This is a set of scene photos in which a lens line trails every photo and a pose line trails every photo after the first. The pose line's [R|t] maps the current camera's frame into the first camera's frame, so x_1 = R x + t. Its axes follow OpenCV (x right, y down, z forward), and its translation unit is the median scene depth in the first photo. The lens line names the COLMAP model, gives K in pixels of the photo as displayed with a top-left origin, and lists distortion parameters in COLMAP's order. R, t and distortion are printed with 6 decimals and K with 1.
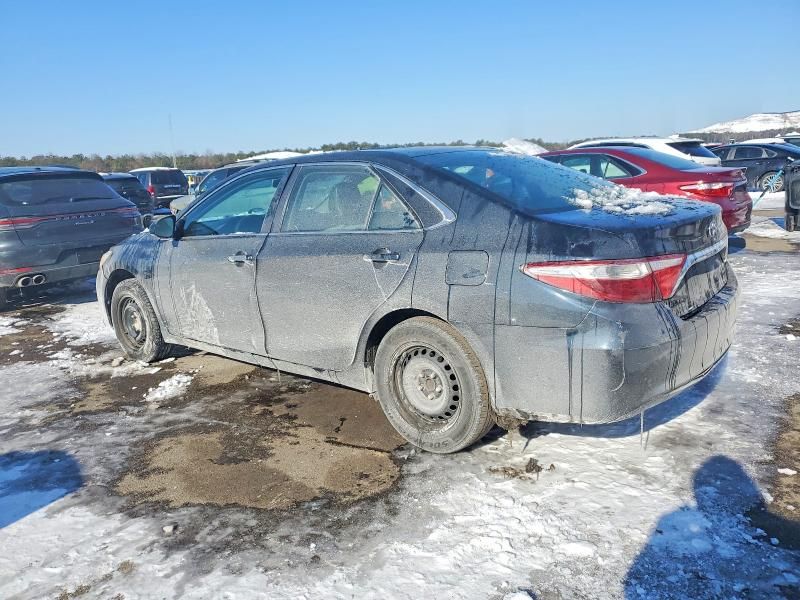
lens RADIAL K [[619.4, 0, 400.0], [0, 619.4, 300.0], [0, 0, 1]] dist [0.015980, 0.005404]
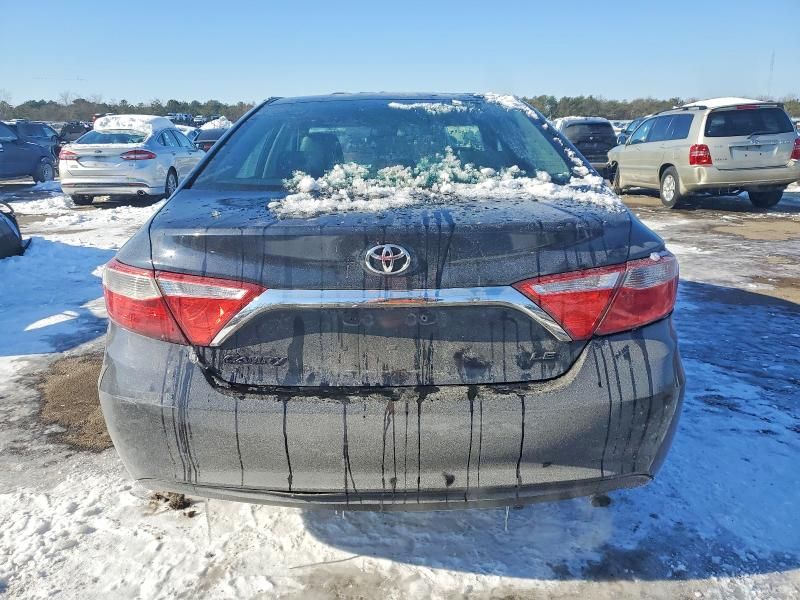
lens RADIAL K [[614.3, 0, 400.0], [0, 614.3, 300.0], [0, 0, 1]] dist [0.027338, 0.001859]
pose [[0.641720, 0.251246, -0.724618, 0.757686], [-0.188914, 0.967489, 0.168155, -0.143967], [0.743308, 0.028982, 0.668321, 0.553451]]
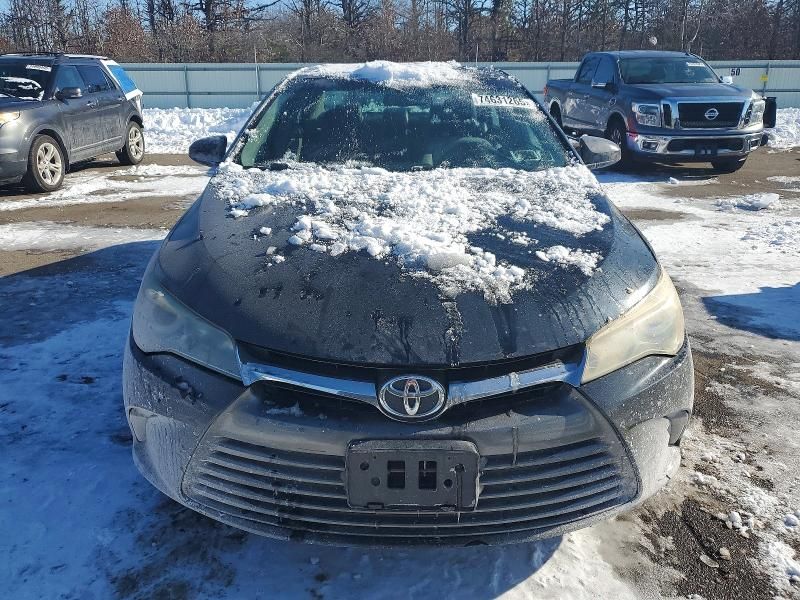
lens RADIAL K [[614.3, 0, 400.0], [0, 614.3, 300.0], [0, 0, 1]] dist [0.027338, 0.001859]
pose [[-0.644353, -0.196614, 0.739021, -0.955479], [0.197216, 0.890971, 0.408994, -0.361681], [-0.738860, 0.409283, -0.535325, 1.953771]]
